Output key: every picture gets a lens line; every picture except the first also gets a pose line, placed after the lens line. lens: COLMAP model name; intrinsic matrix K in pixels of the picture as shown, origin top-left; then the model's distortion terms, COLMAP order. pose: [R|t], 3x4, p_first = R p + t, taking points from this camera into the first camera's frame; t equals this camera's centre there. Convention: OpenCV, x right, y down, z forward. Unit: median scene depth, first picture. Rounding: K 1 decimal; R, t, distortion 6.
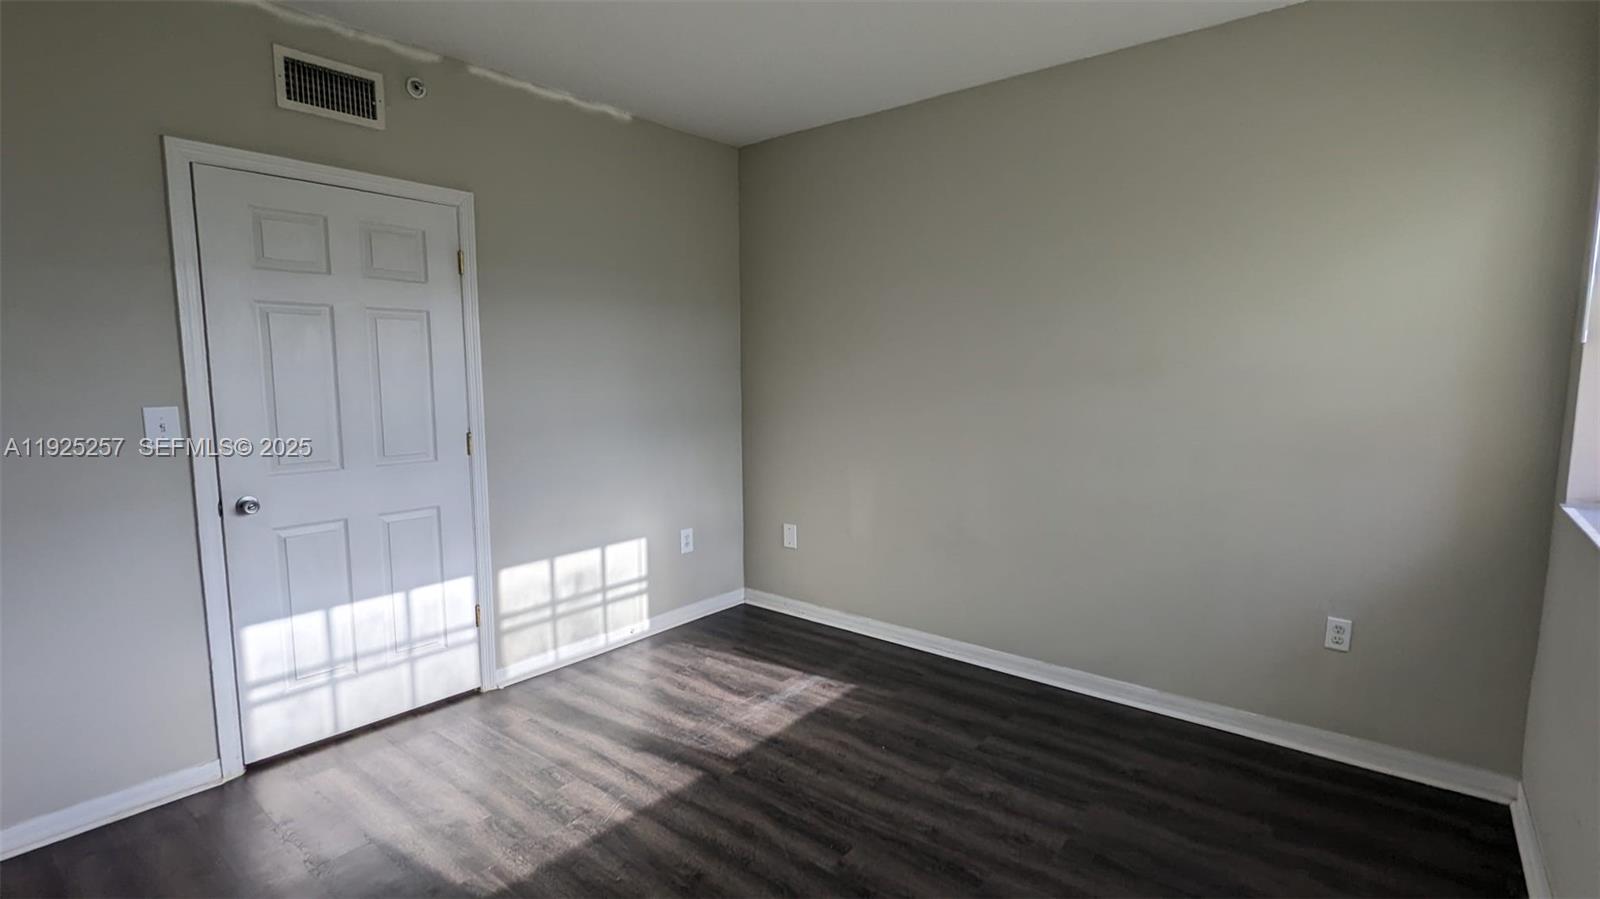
lens RADIAL K [[757.8, 0, 797.2], [0, 757.8, 457.2], [0, 0, 1]] dist [0.000454, 0.000213]
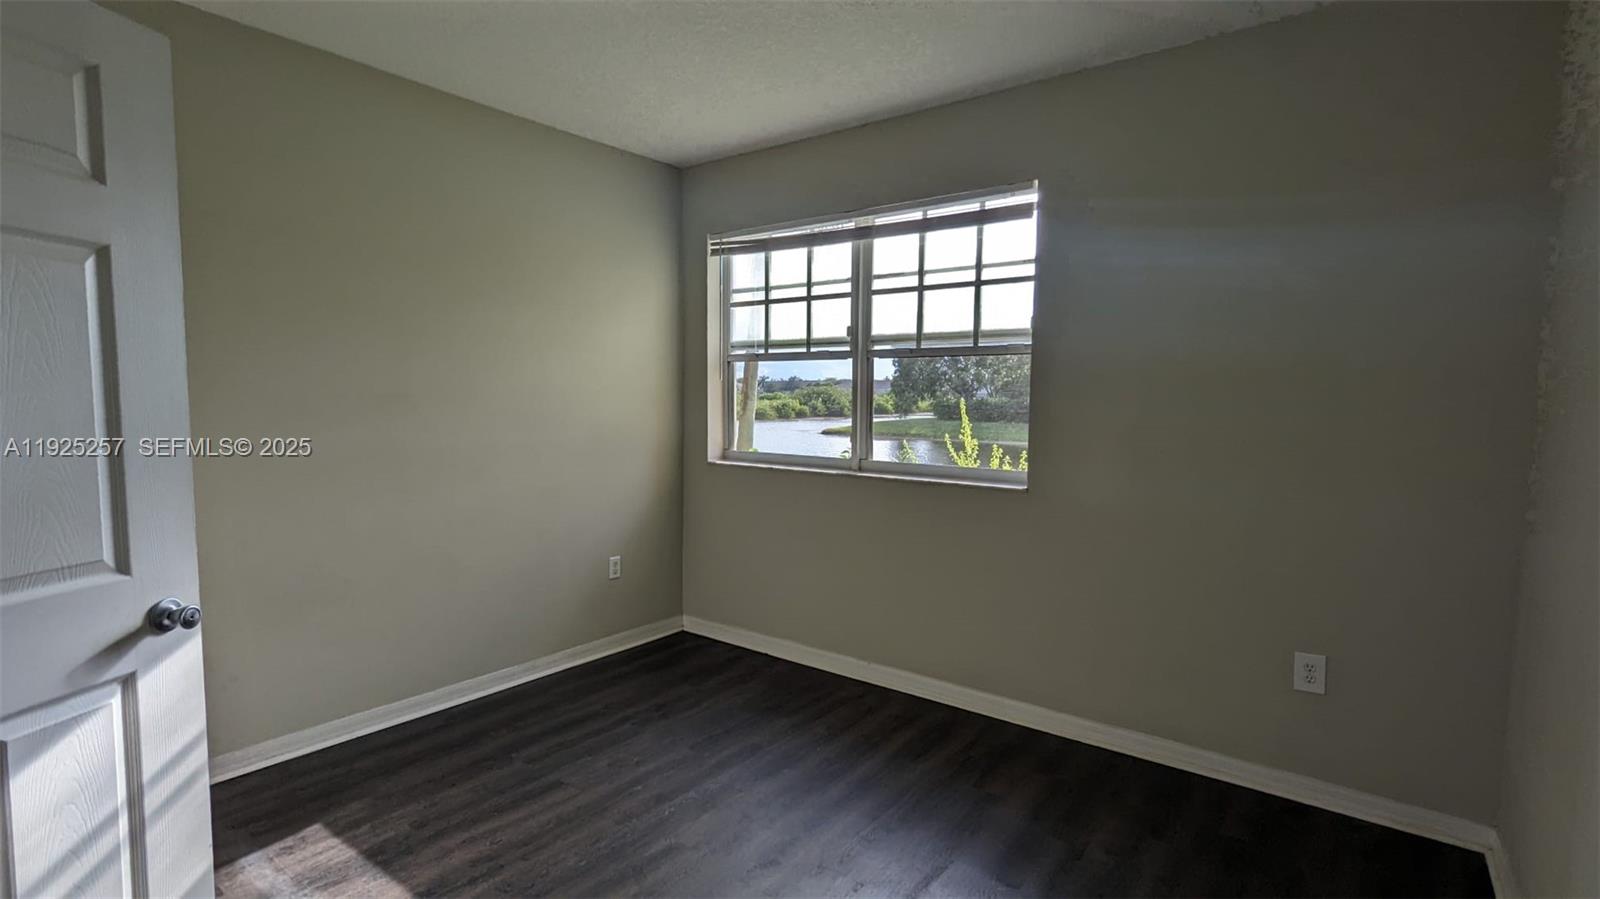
lens RADIAL K [[757.8, 0, 797.2], [0, 757.8, 457.2], [0, 0, 1]] dist [0.000454, 0.000213]
pose [[-0.023809, -0.081983, 0.996349, -0.706319], [0.107951, 0.990594, 0.084089, -0.063471], [-0.993871, 0.109559, -0.014735, 0.587082]]
